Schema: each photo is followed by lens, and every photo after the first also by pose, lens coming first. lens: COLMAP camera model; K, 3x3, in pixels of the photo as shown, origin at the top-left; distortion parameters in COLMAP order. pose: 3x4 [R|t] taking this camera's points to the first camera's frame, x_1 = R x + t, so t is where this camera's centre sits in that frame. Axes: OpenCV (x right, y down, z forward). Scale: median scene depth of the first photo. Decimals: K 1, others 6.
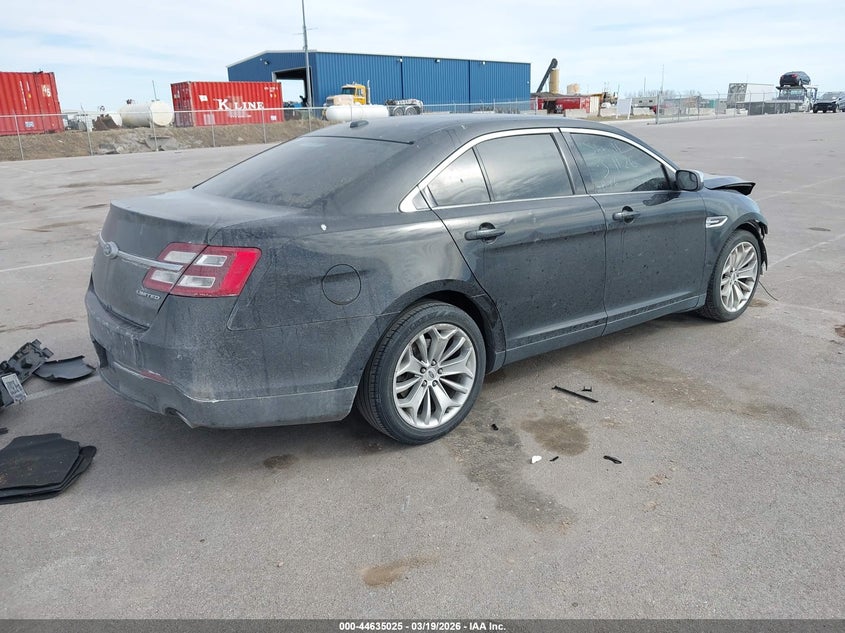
lens RADIAL K [[684.4, 0, 422.5], [0, 684.4, 316.5], [0, 0, 1]] dist [0.124383, -0.248533]
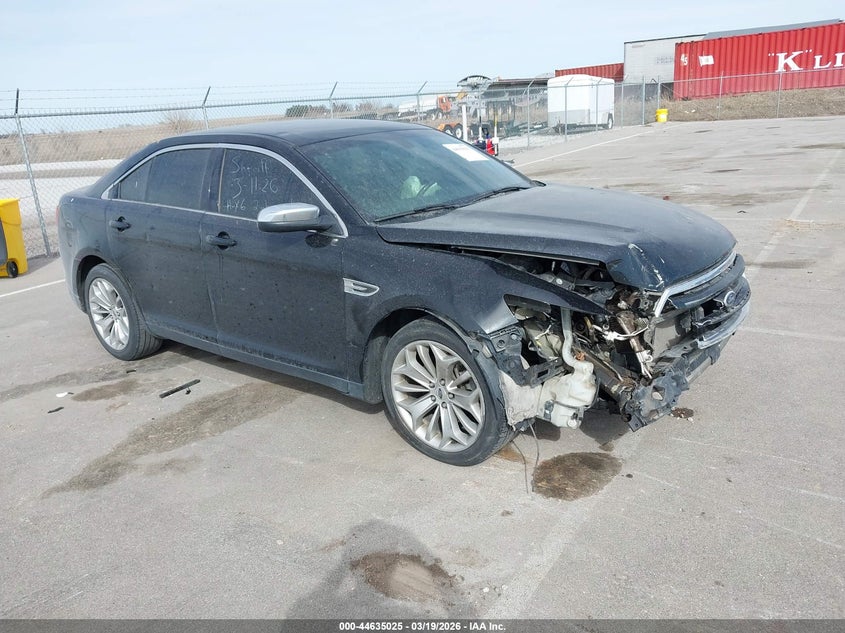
lens RADIAL K [[684.4, 0, 422.5], [0, 684.4, 316.5], [0, 0, 1]] dist [0.124383, -0.248533]
pose [[0.226862, 0.305593, -0.924741, 1.087949], [-0.216959, 0.941496, 0.257904, -0.303417], [0.949454, 0.142122, 0.279891, 0.881050]]
